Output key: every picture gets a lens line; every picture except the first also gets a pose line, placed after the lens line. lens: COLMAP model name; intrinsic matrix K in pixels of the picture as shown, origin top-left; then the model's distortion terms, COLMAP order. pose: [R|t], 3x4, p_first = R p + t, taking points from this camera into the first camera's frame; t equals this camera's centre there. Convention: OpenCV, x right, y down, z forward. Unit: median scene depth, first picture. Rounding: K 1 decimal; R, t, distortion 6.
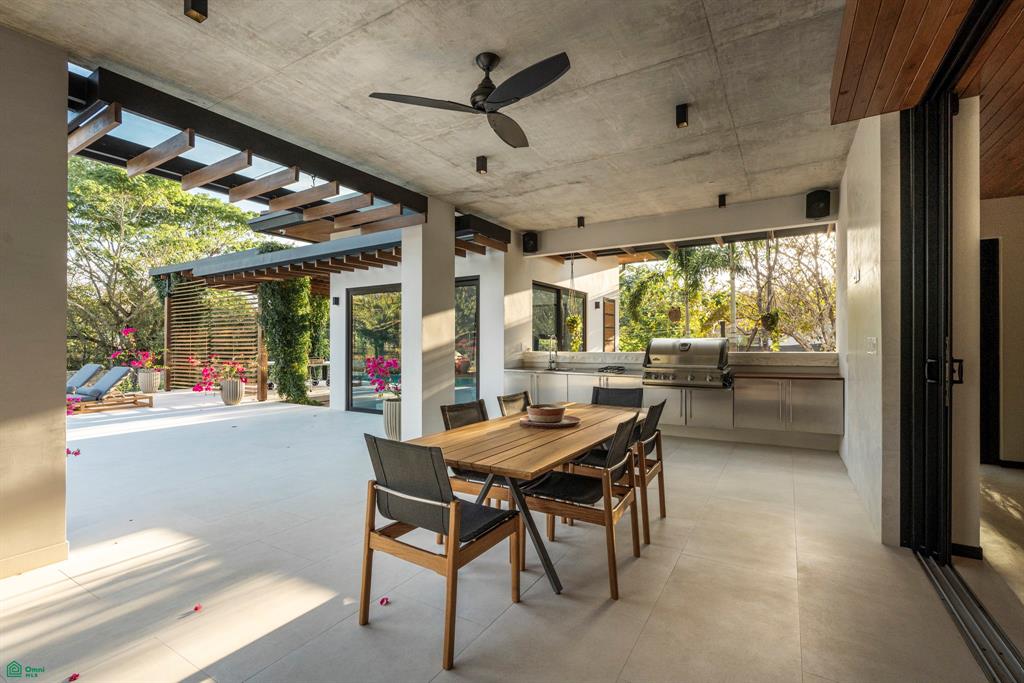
lens RADIAL K [[465.2, 0, 508.9], [0, 465.2, 344.0], [0, 0, 1]] dist [0.003124, 0.000647]
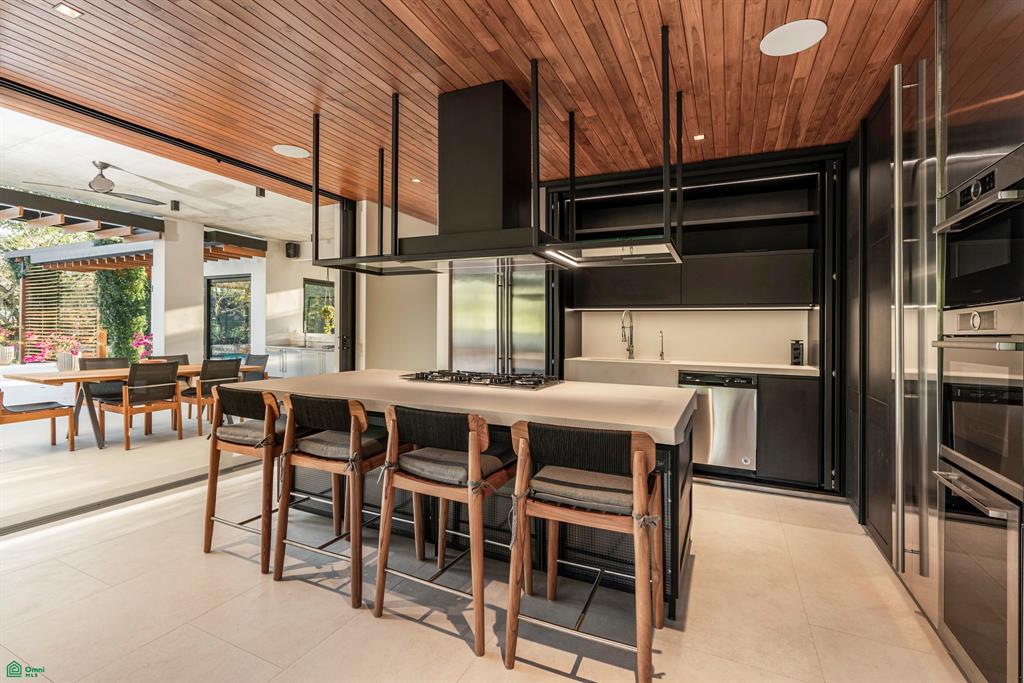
lens RADIAL K [[465.2, 0, 512.5], [0, 465.2, 335.8], [0, 0, 1]] dist [0.003124, 0.000647]
pose [[0.994468, 0.023309, 0.102422, 0.385783], [-0.023932, 0.999702, 0.004854, 0.001885], [-0.102278, -0.007279, 0.994729, -0.270553]]
